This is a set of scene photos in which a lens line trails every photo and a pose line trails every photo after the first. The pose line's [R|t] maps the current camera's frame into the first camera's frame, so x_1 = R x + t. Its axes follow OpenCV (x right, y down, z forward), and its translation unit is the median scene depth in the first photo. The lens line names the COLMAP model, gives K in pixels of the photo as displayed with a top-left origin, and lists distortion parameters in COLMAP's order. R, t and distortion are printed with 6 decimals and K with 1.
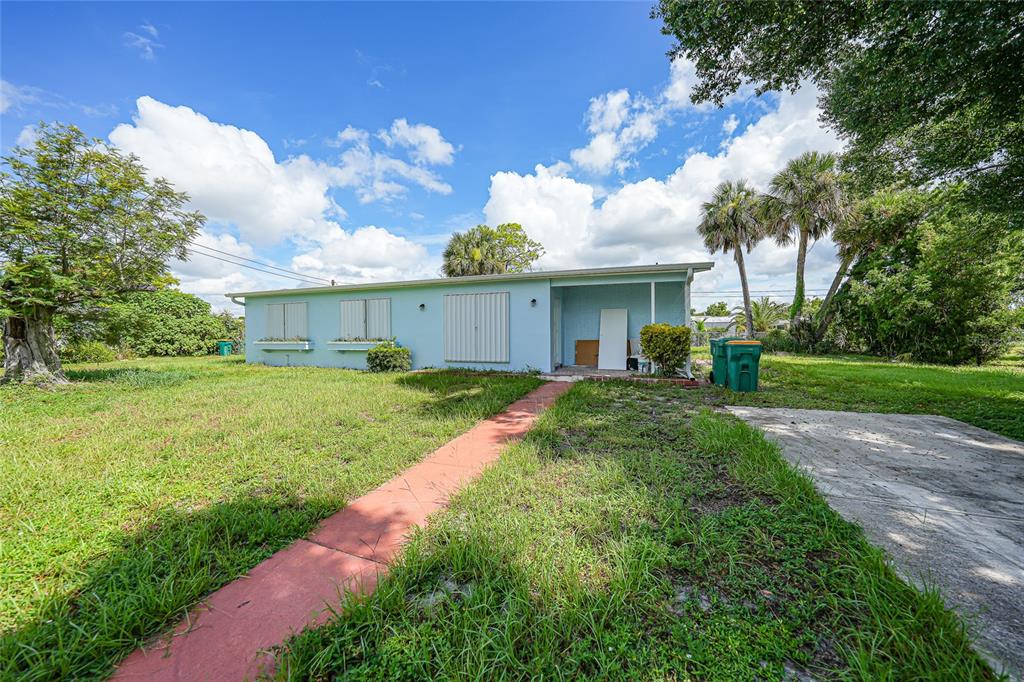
lens RADIAL K [[366.8, 0, 515.2], [0, 366.8, 338.1], [0, 0, 1]] dist [-0.028172, 0.006258]
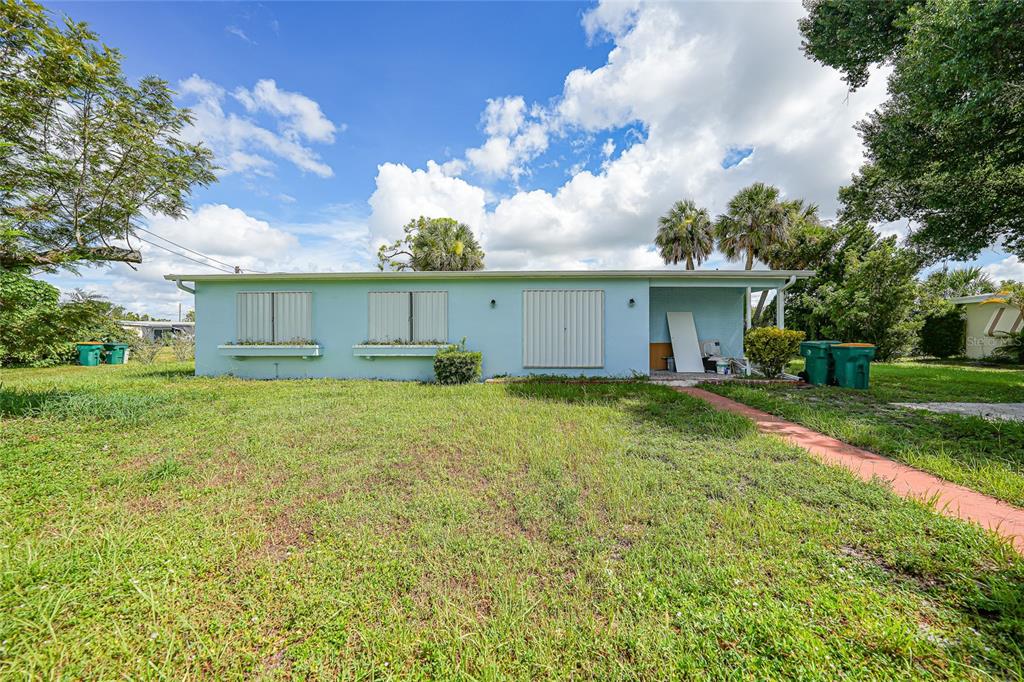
lens RADIAL K [[370.7, 0, 502.4], [0, 370.7, 347.2], [0, 0, 1]] dist [-0.019579, 0.000185]
pose [[0.951172, -0.003143, 0.308646, -0.064747], [-0.001629, 0.999883, 0.015203, 0.000257], [-0.308658, -0.014964, 0.951055, 0.023813]]
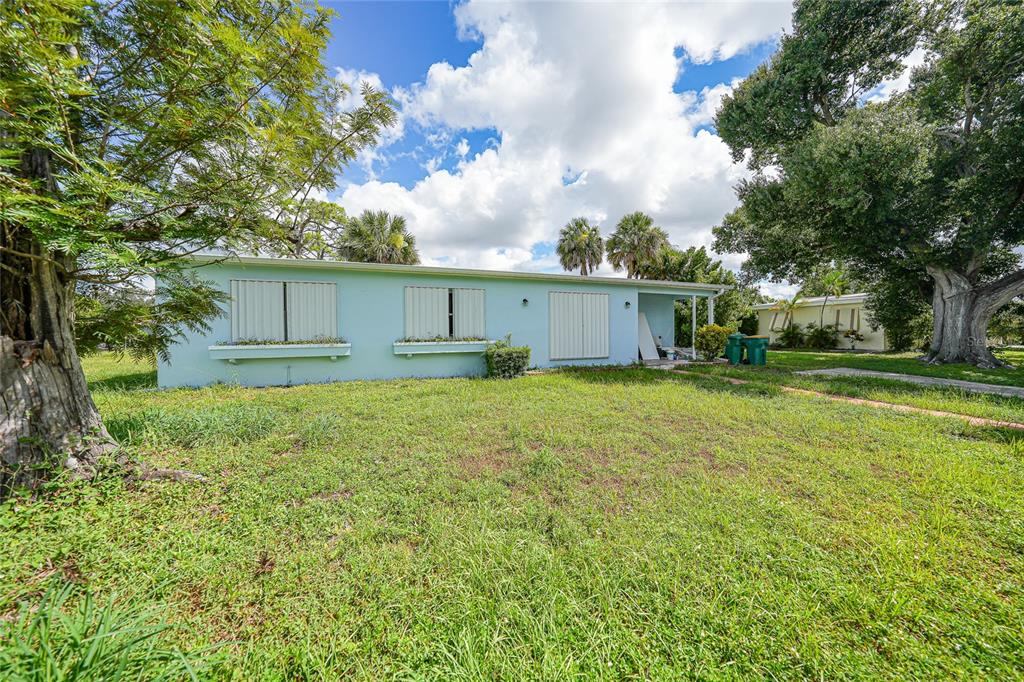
lens RADIAL K [[379.8, 0, 512.0], [0, 379.8, 341.0], [0, 0, 1]] dist [0.000193, 0.000009]
pose [[0.725292, -0.012521, 0.688328, -0.121577], [0.012163, 0.999912, 0.005373, 0.000775], [-0.688334, 0.004476, 0.725380, 0.043489]]
